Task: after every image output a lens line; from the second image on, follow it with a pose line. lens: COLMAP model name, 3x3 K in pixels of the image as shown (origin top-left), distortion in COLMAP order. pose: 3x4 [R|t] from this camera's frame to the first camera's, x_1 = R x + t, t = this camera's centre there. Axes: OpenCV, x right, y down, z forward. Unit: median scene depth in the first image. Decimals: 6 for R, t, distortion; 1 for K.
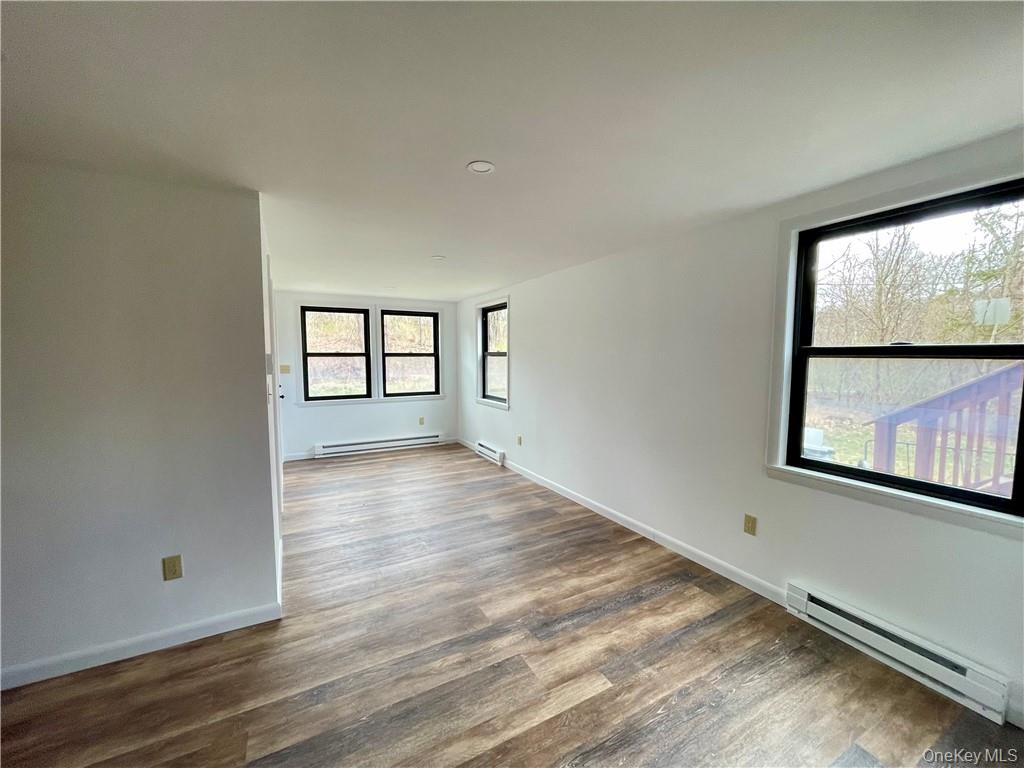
lens RADIAL K [[416.1, 0, 509.9], [0, 416.1, 385.1], [0, 0, 1]] dist [-0.003167, 0.000559]
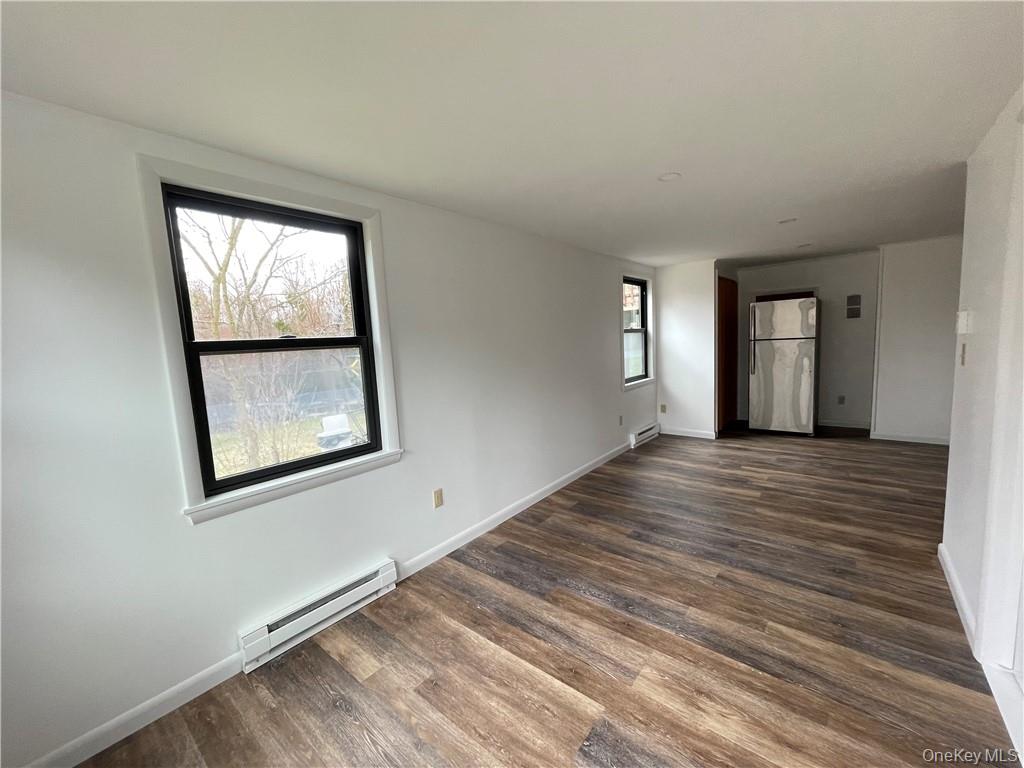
lens RADIAL K [[416.1, 0, 511.5], [0, 416.1, 383.2], [0, 0, 1]] dist [-0.003167, 0.000559]
pose [[-0.384491, -0.085211, 0.919188, -0.864498], [0.112582, 0.983970, 0.138309, -0.137547], [-0.916238, 0.156662, -0.368734, 1.873354]]
